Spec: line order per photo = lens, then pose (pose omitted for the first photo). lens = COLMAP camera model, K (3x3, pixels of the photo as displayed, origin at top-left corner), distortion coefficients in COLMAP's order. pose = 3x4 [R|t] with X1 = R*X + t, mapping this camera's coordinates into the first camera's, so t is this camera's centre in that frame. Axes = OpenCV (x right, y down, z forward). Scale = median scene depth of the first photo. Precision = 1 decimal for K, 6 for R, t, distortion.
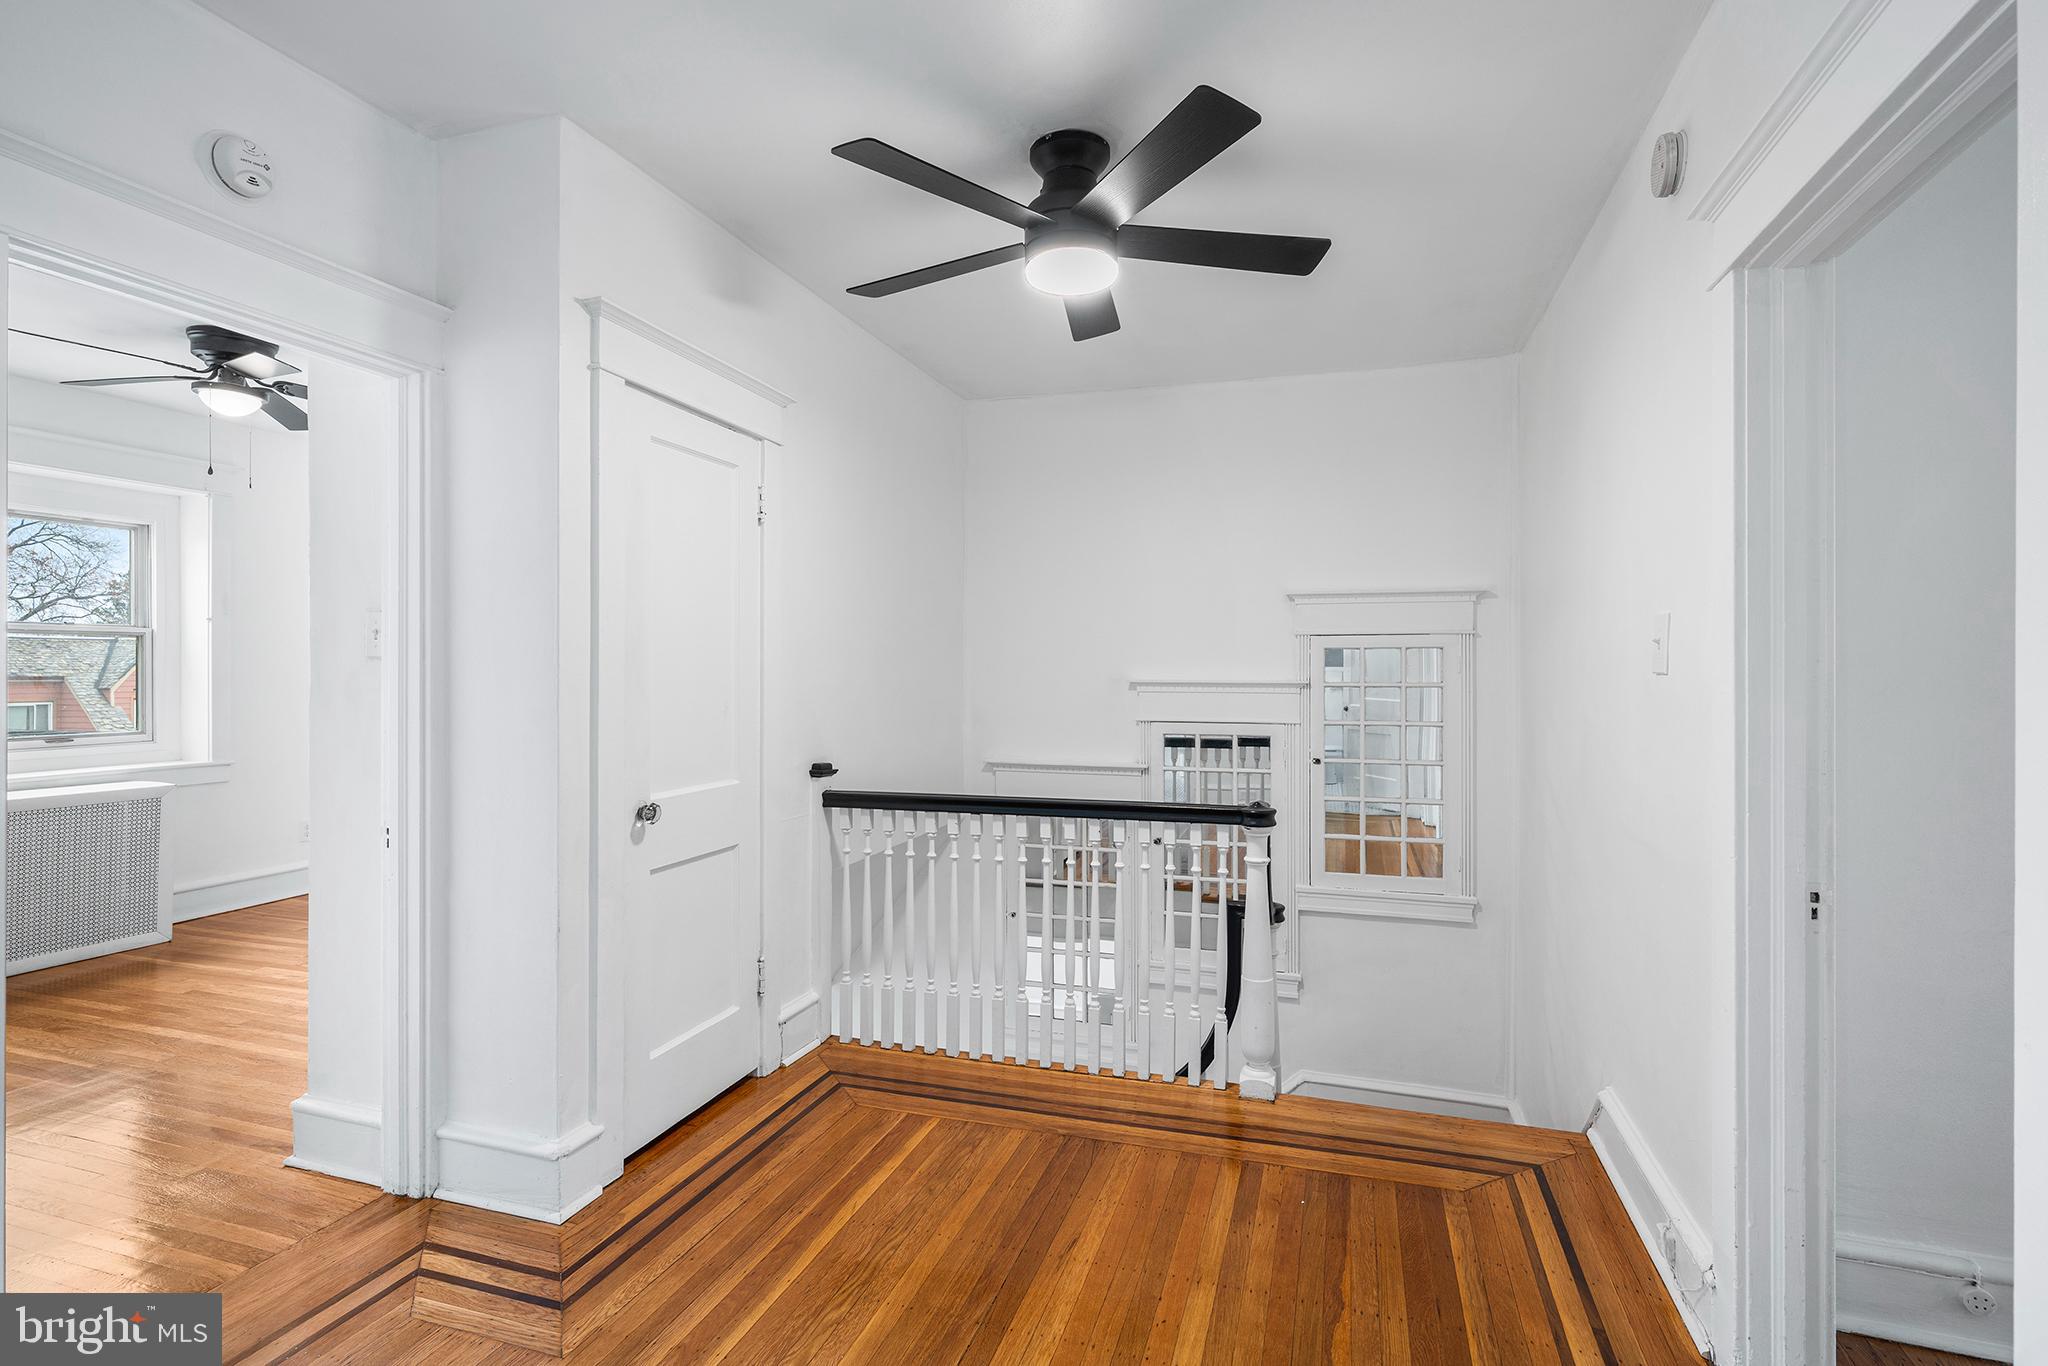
lens RADIAL K [[979.7, 0, 1024.0], [0, 979.7, 683.0], [0, 0, 1]] dist [0.000593, 0.000400]
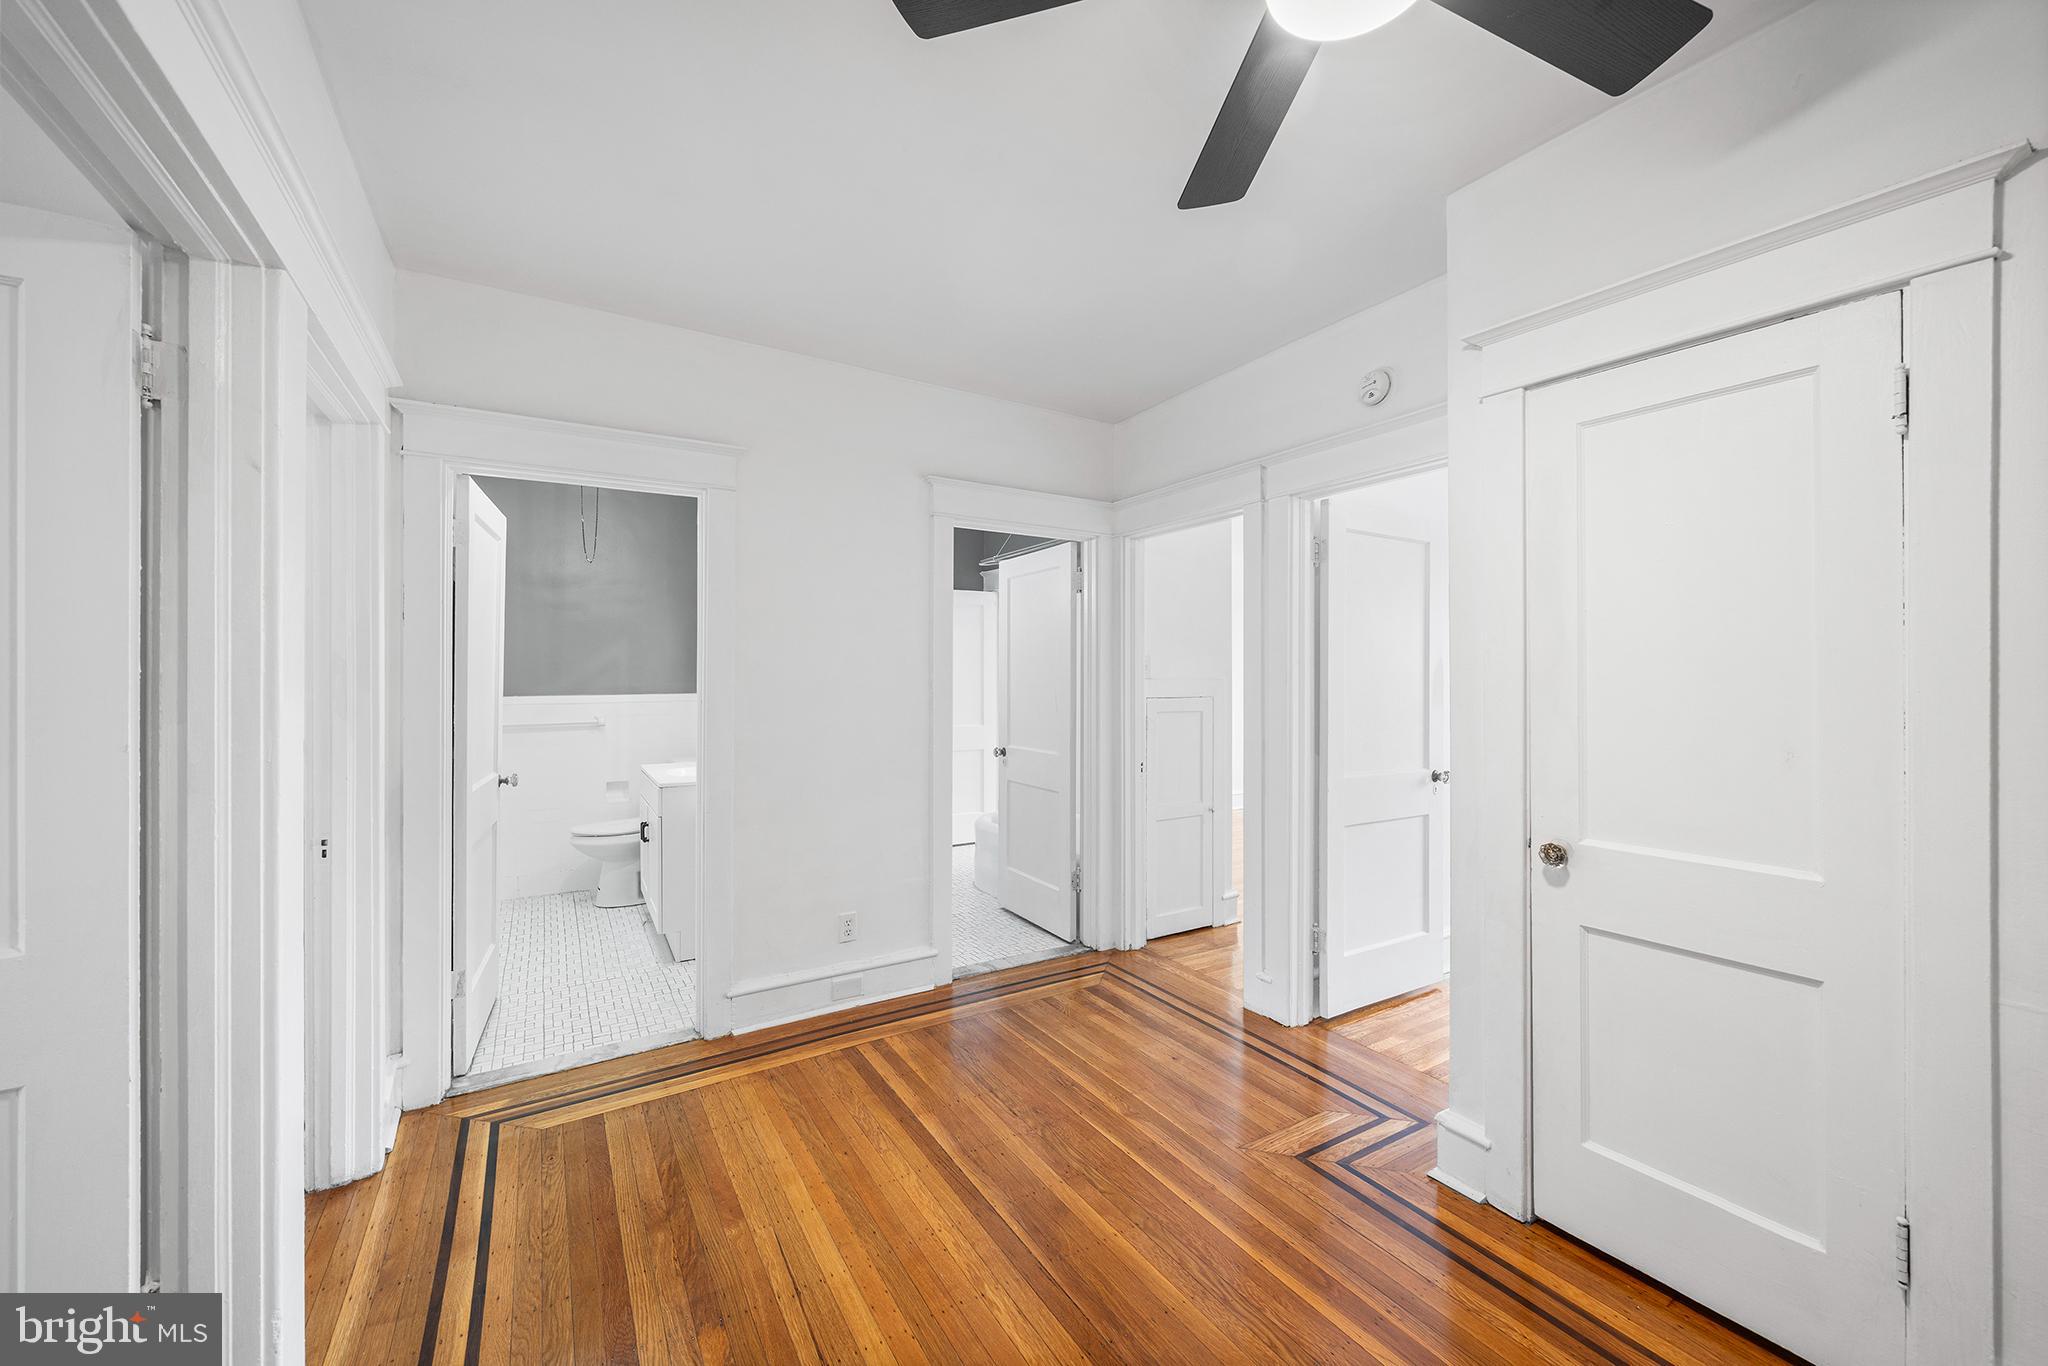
lens RADIAL K [[796.8, 0, 1029.4], [0, 796.8, 693.8], [0, 0, 1]] dist [-0.004107, -0.000143]
pose [[-0.648601, 0.017024, -0.760939, 0.577196], [-0.007211, 0.999568, 0.028509, -0.038749], [0.761095, 0.023978, -0.648197, 1.343448]]
